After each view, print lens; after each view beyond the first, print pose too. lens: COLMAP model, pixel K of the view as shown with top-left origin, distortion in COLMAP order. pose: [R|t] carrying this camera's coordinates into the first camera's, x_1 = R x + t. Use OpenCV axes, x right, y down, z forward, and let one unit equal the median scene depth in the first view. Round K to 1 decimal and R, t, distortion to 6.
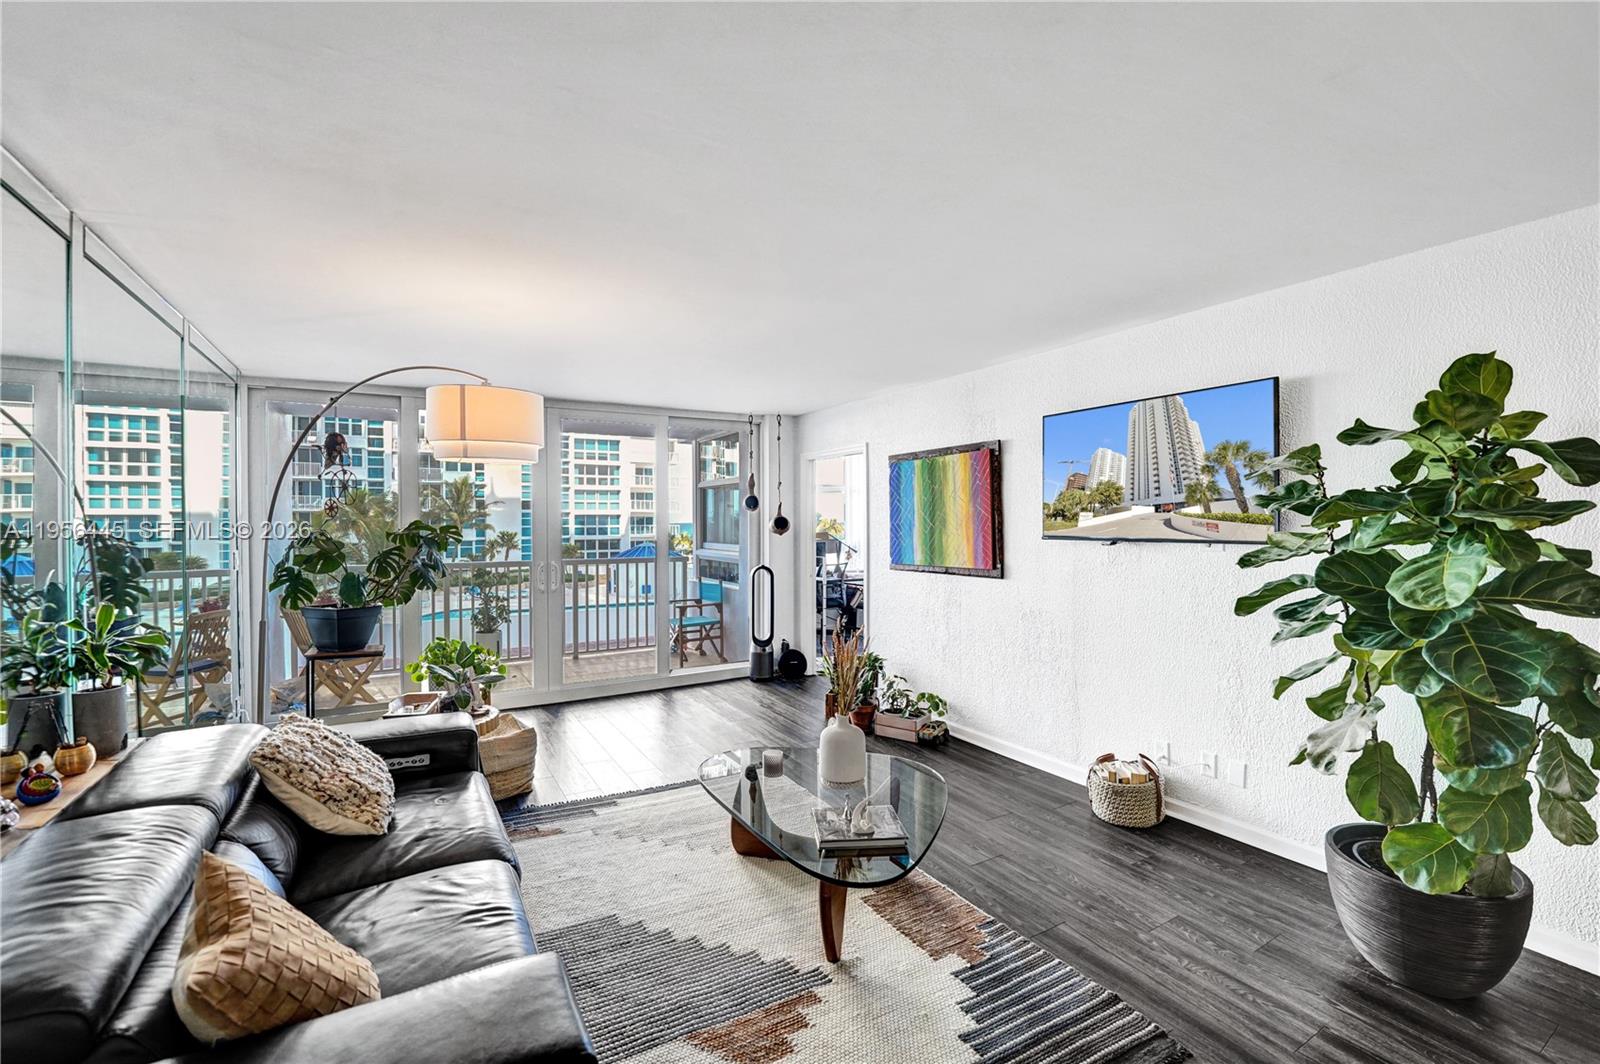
lens RADIAL K [[676.7, 0, 795.9], [0, 676.7, 527.2], [0, 0, 1]] dist [-0.021779, 0.000248]
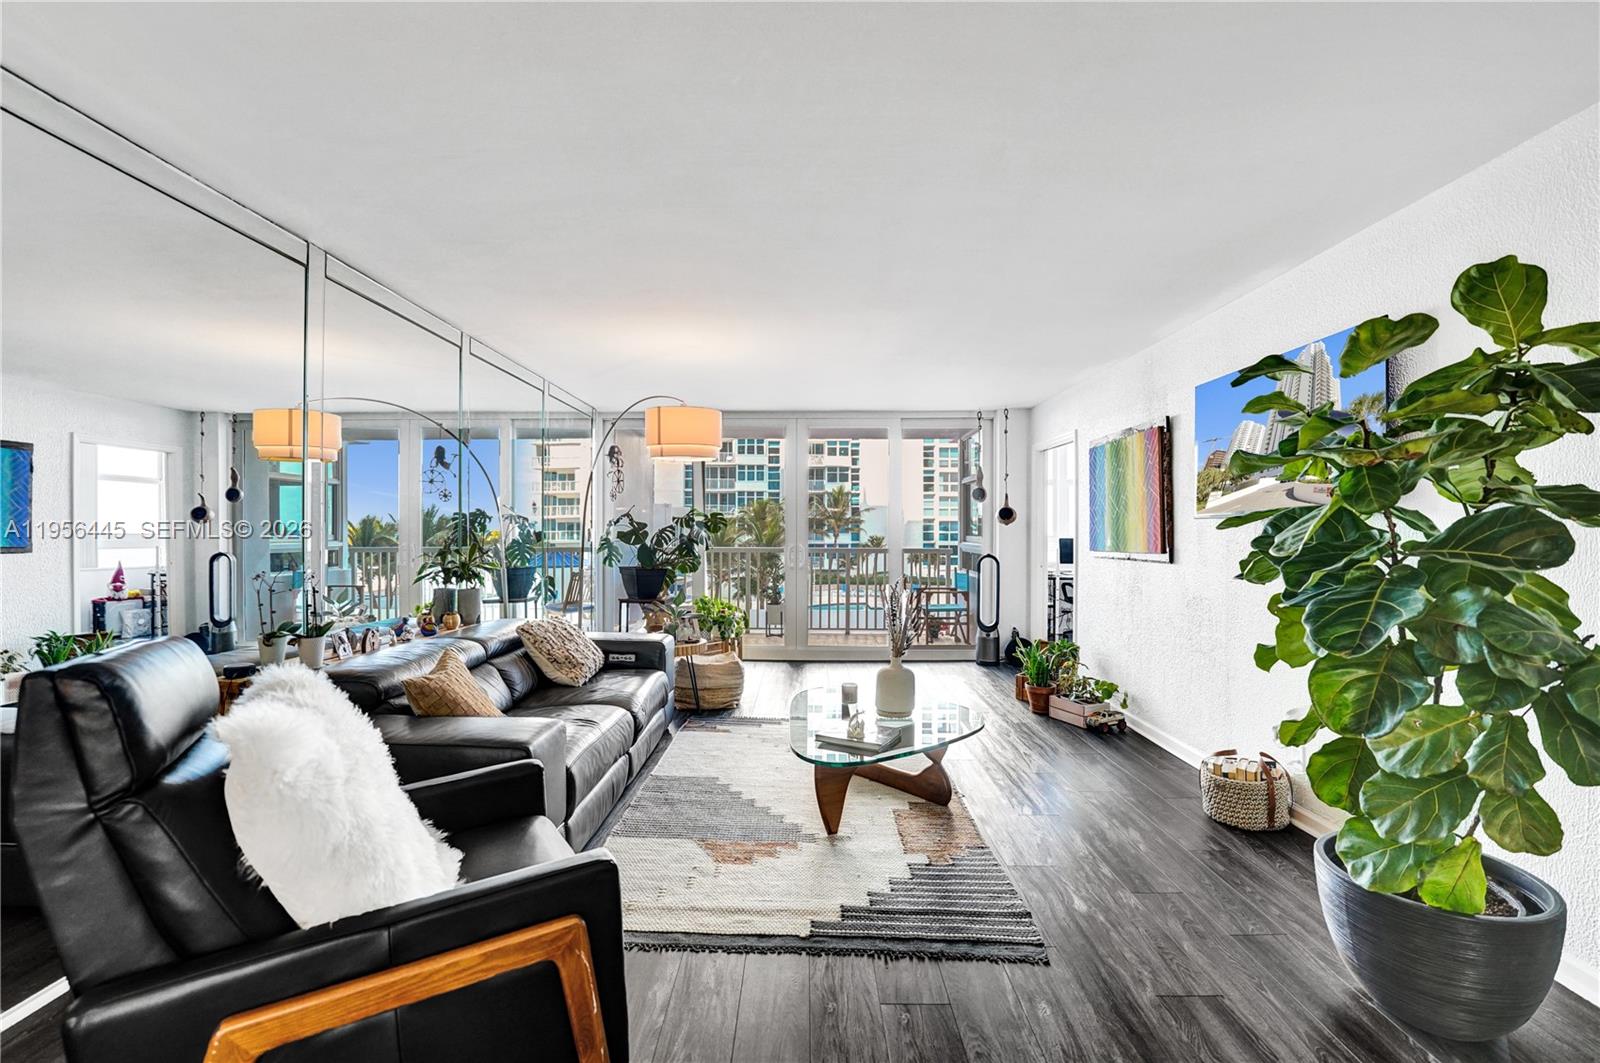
lens RADIAL K [[676.7, 0, 795.9], [0, 676.7, 526.7], [0, 0, 1]] dist [-0.021779, 0.000248]
pose [[0.857505, 0.004519, -0.514457, 0.322671], [-0.010637, 0.999903, -0.008947, 0.037557], [0.514366, 0.013144, 0.857470, -0.066971]]
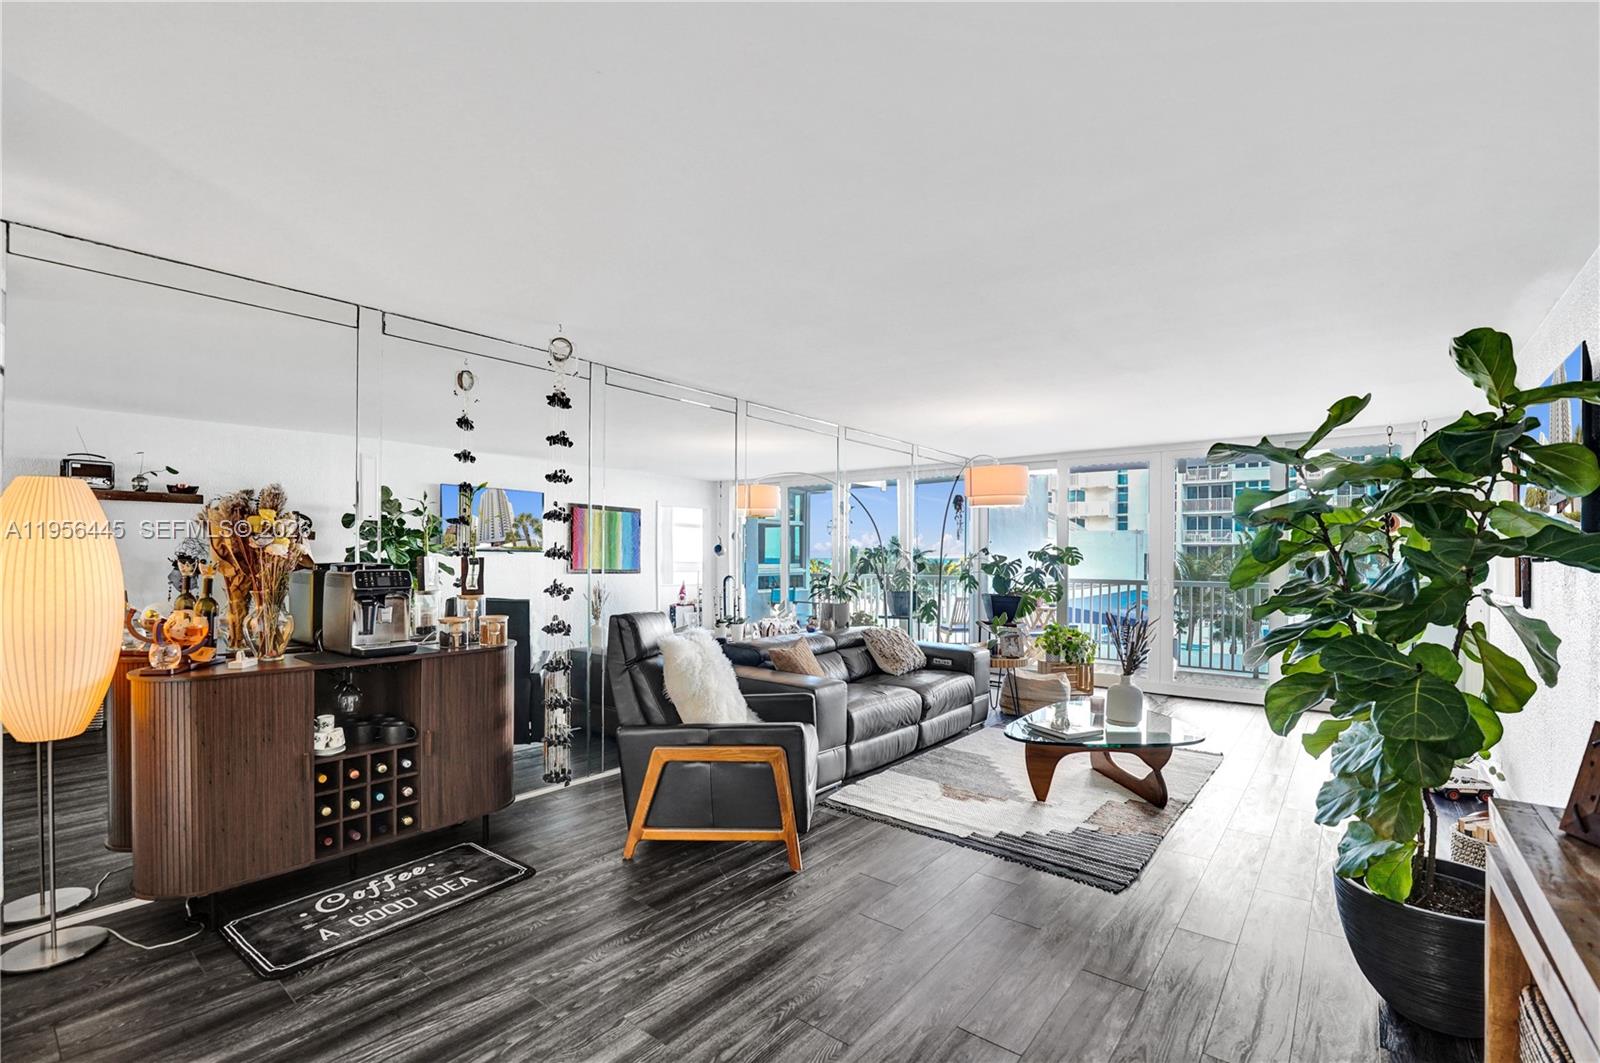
lens RADIAL K [[708.9, 0, 802.0], [0, 708.9, 554.3], [0, 0, 1]] dist [-0.001166, 0.000017]
pose [[0.367979, 0.004365, -0.929824, 0.719016], [-0.014690, 0.999891, -0.001120, 0.024664], [0.929718, 0.014072, 0.368003, -0.094432]]
